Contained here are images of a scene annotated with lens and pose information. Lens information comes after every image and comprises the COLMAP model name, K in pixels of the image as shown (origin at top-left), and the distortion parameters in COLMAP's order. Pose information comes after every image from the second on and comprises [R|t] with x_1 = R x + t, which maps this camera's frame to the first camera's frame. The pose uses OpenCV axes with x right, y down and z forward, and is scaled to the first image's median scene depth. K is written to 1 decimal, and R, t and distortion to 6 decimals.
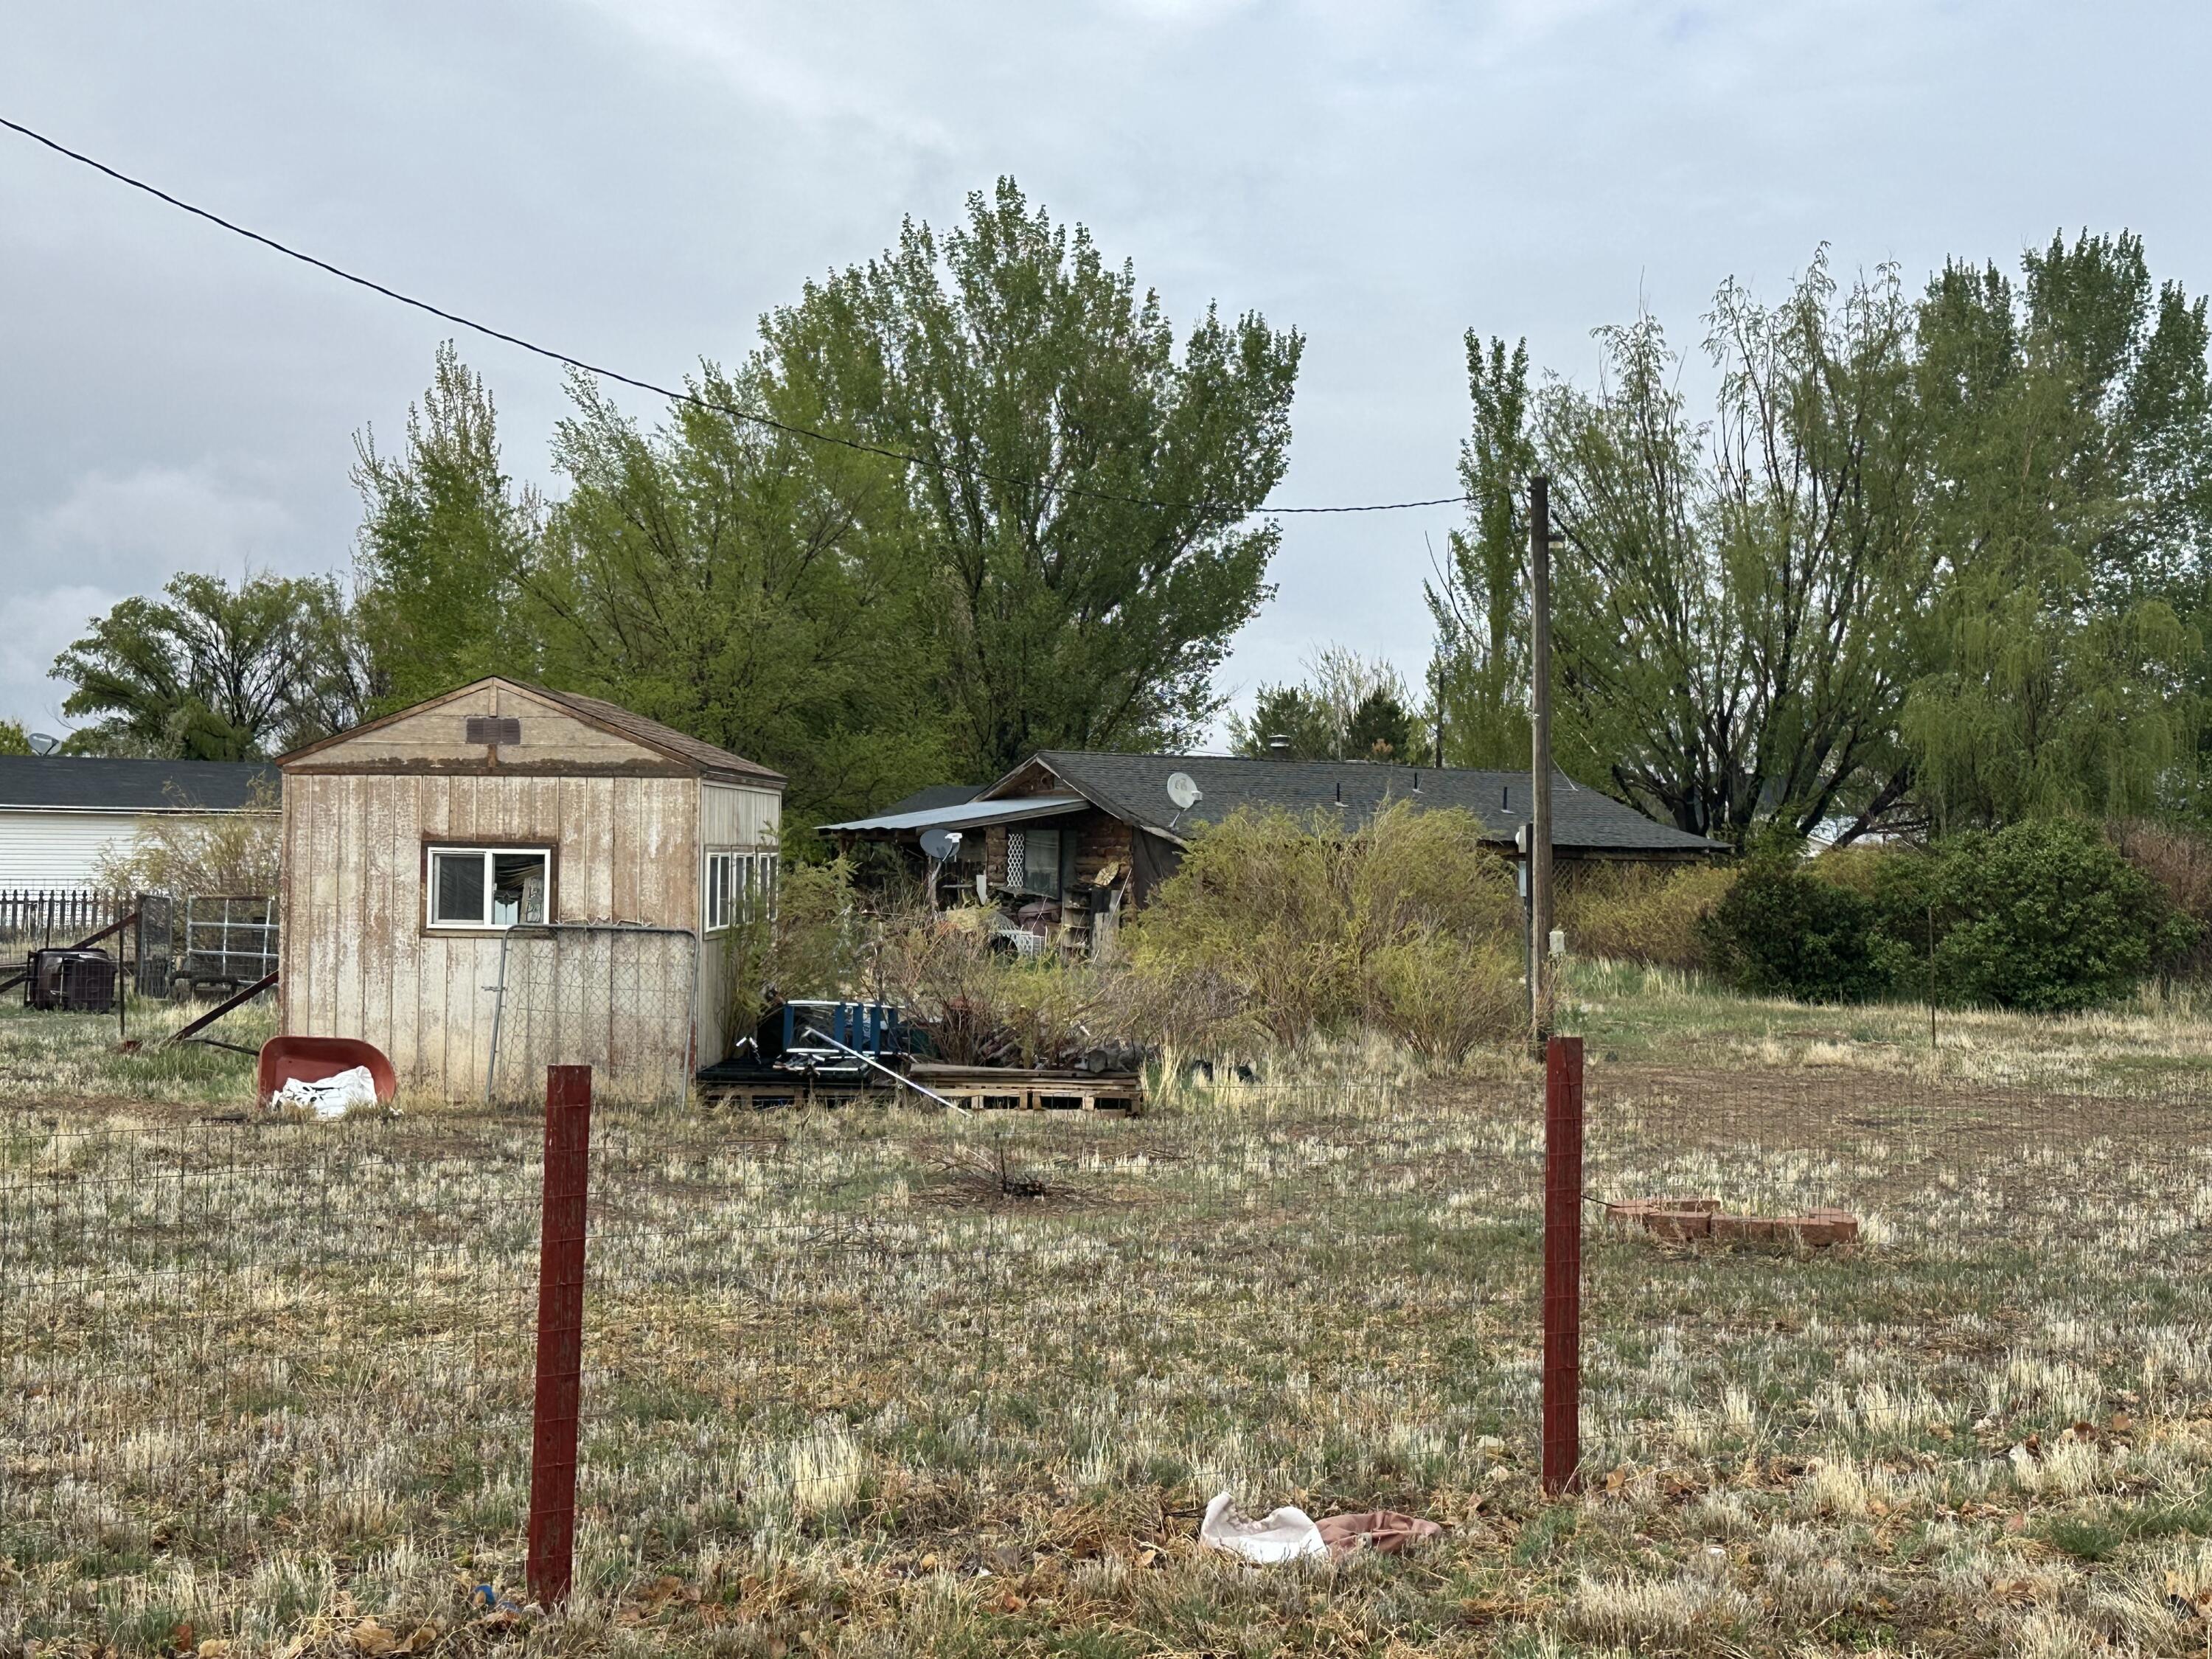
lens RADIAL K [[2990.0, 0, 1111.4], [0, 2990.0, 823.9], [0, 0, 1]] dist [0.217986, -0.510797]
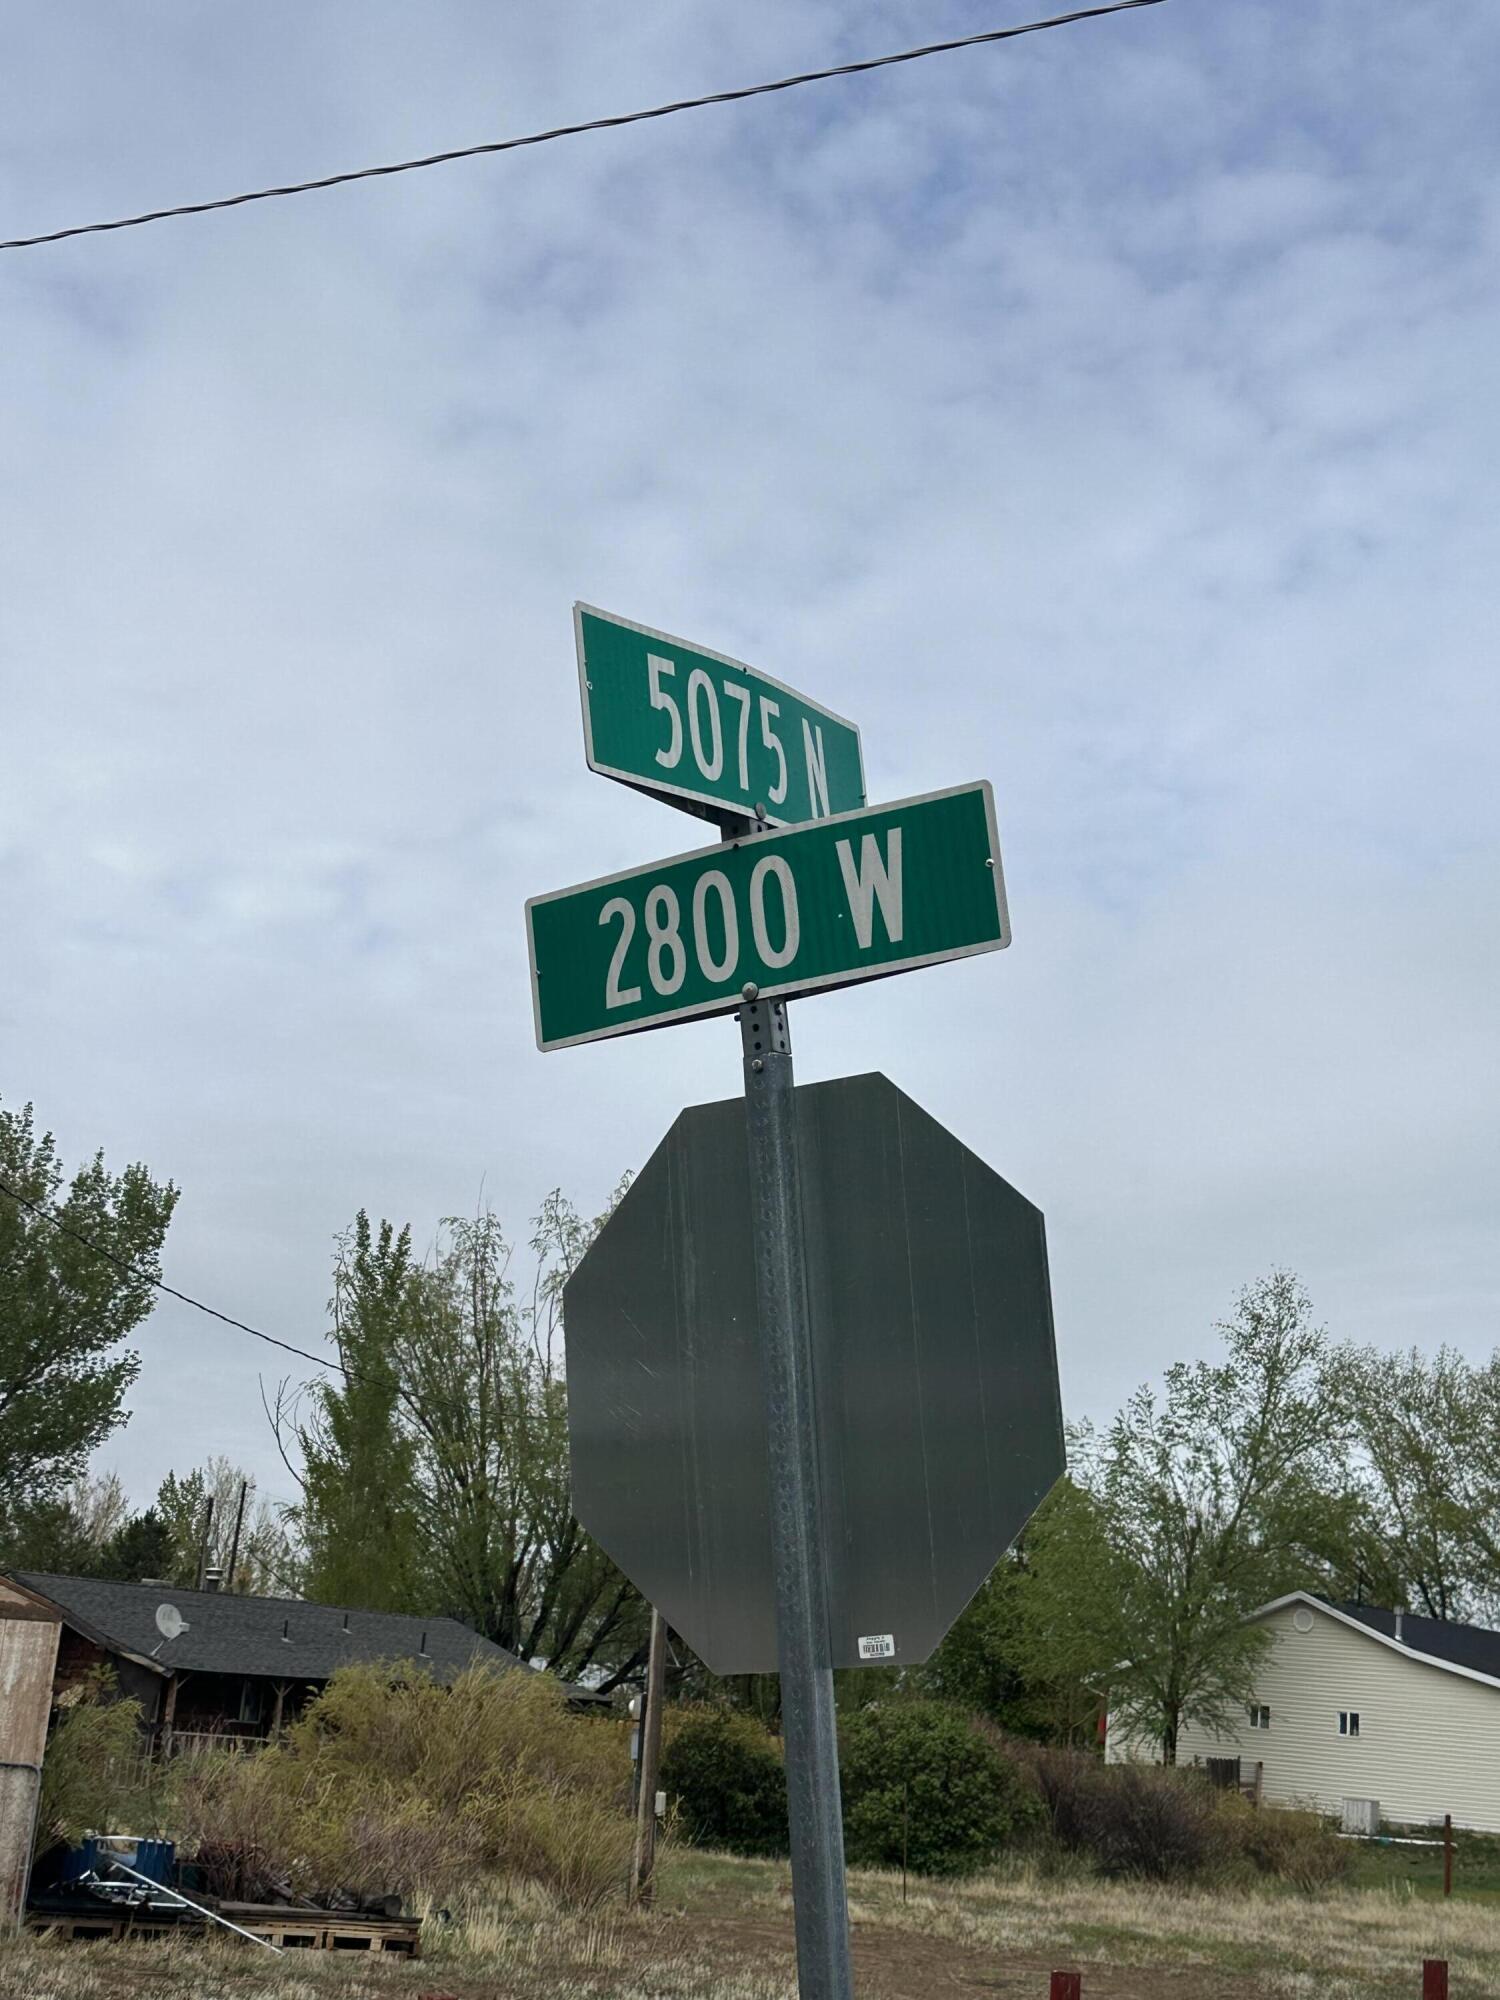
lens RADIAL K [[2703.4, 0, 719.1], [0, 2703.4, 999.5], [0, 0, 1]] dist [0.217986, -0.510797]
pose [[0.942405, 0.143607, 0.302076, -0.115699], [-0.071366, 0.968674, -0.237862, -0.006421], [-0.326772, 0.202604, 0.923132, -0.034418]]
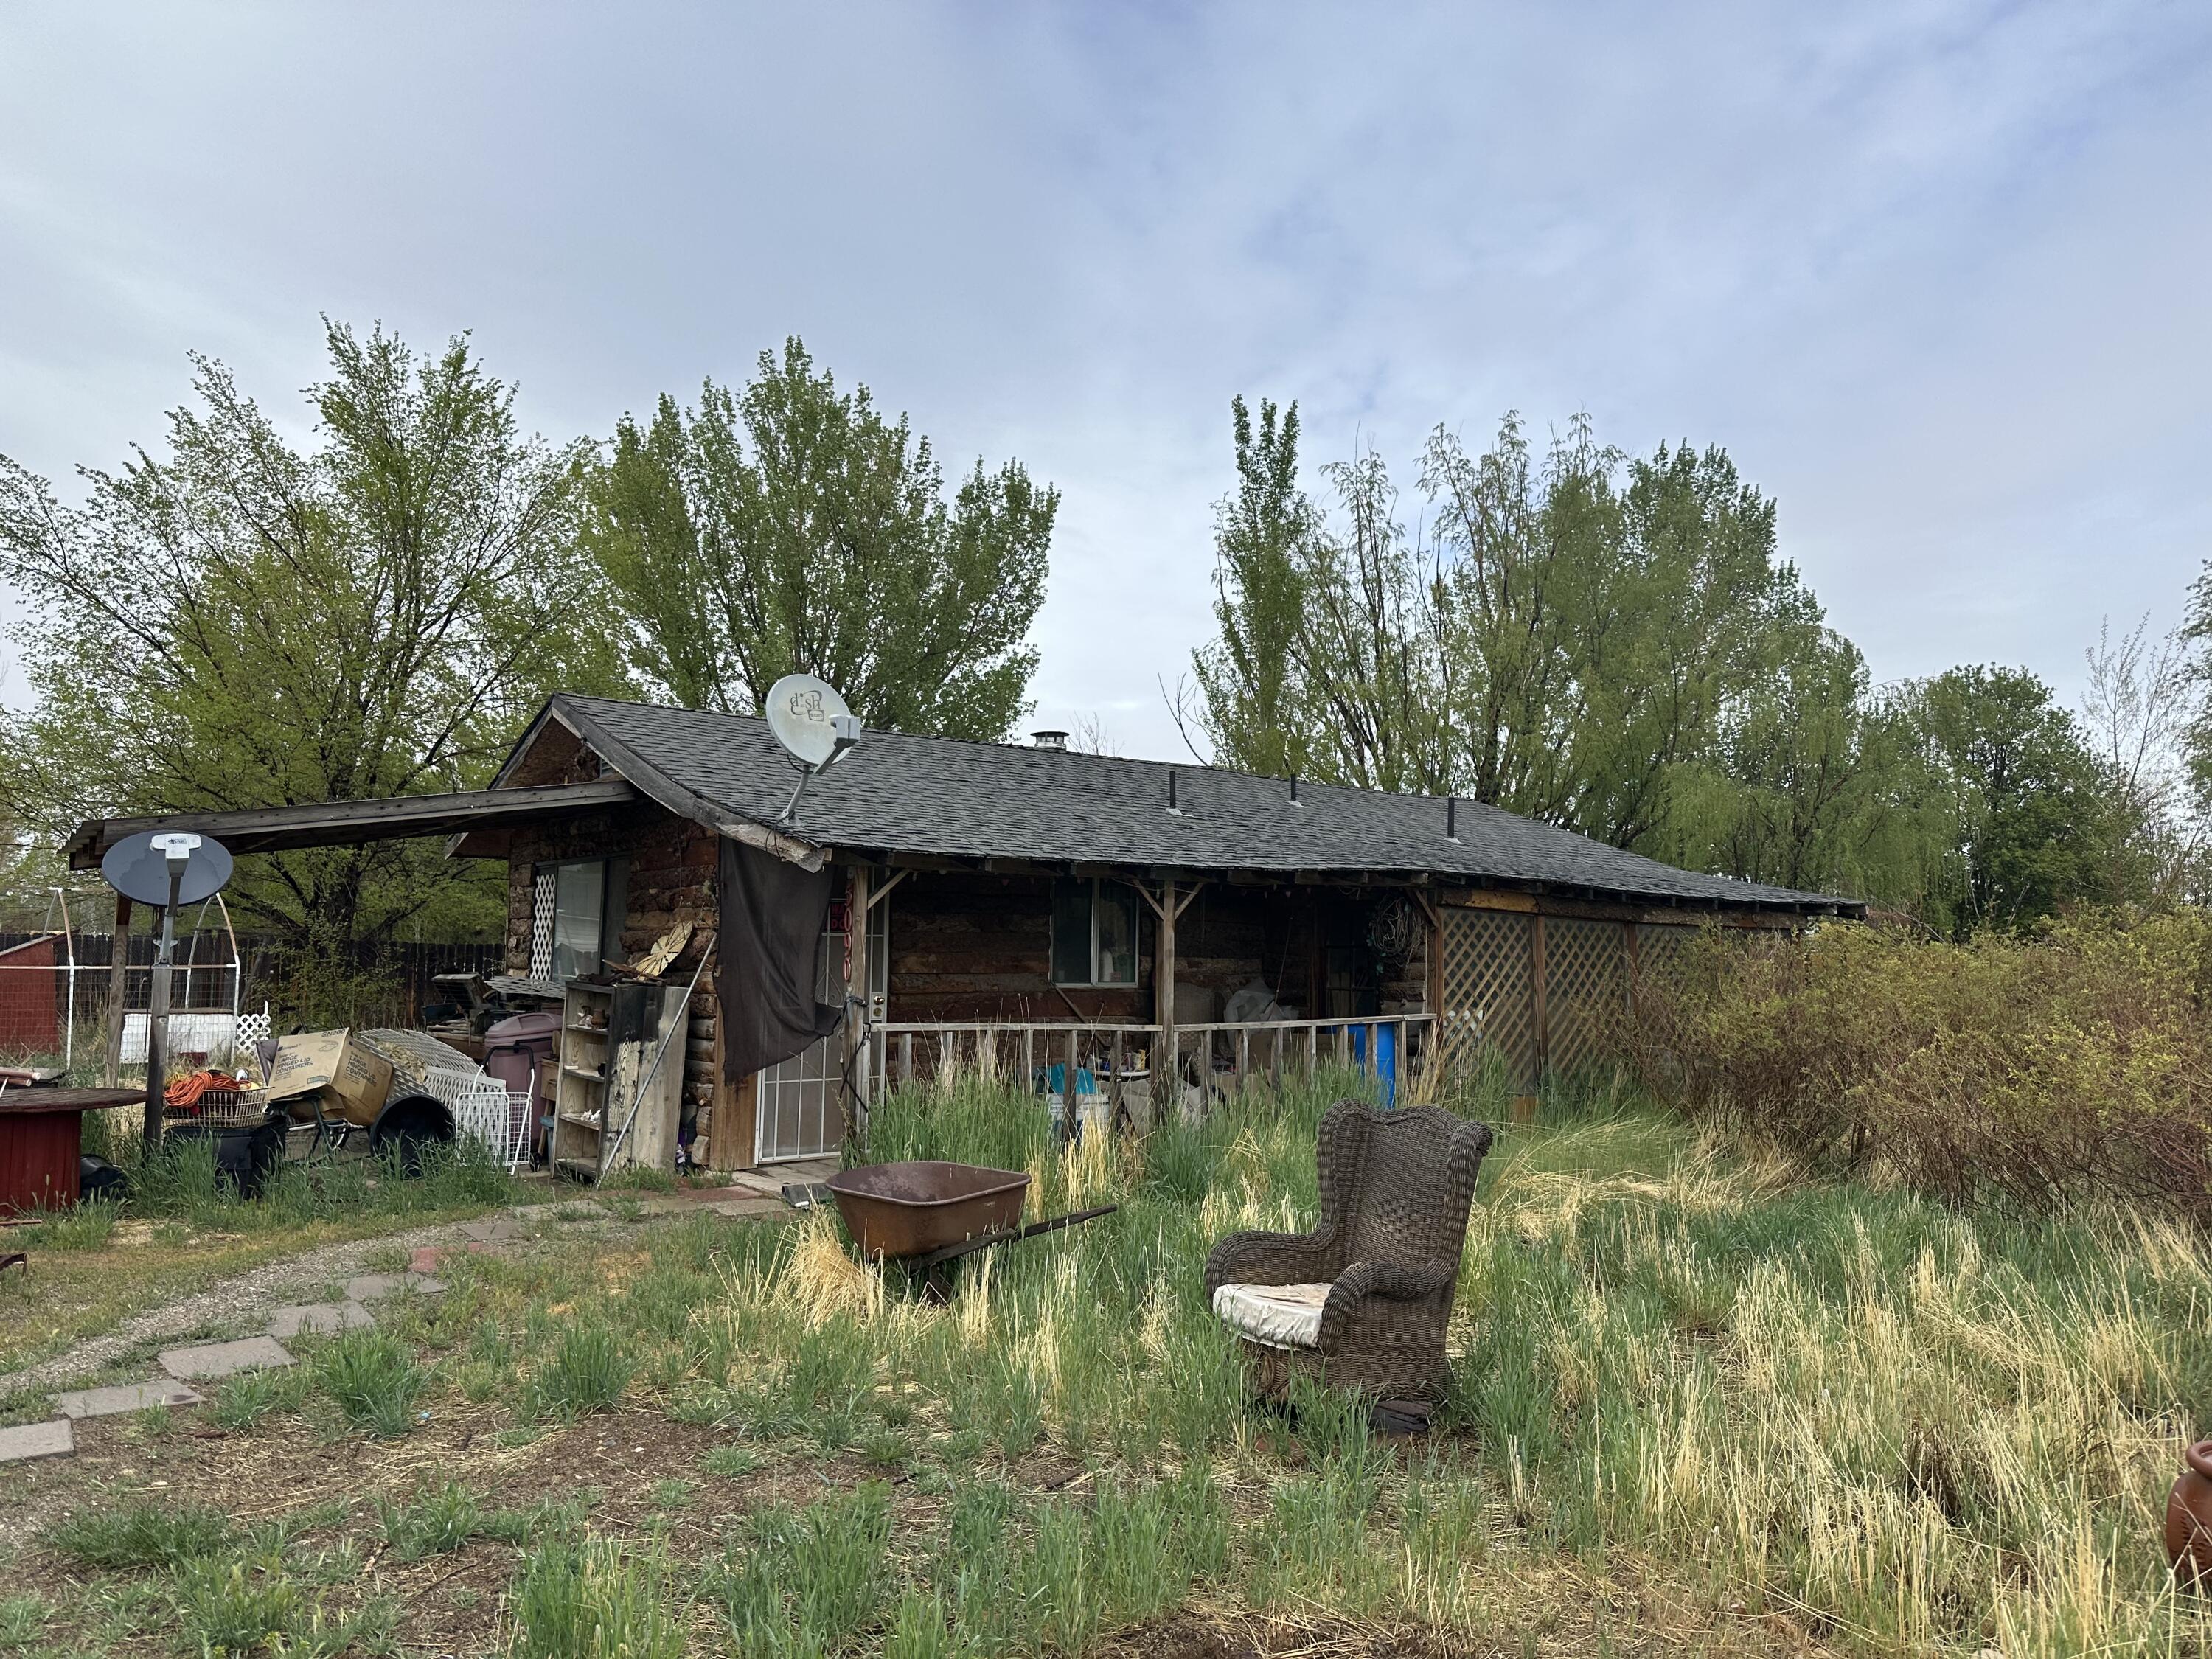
lens RADIAL K [[1521.5, 0, 1106.0], [0, 1521.5, 875.8], [0, 0, 1]] dist [0.108844, -0.001150]
pose [[0.994428, 0.006065, 0.105241, 0.038233], [-0.001782, 0.999168, -0.040747, 0.015076], [-0.105400, 0.040332, 0.993612, 0.766388]]
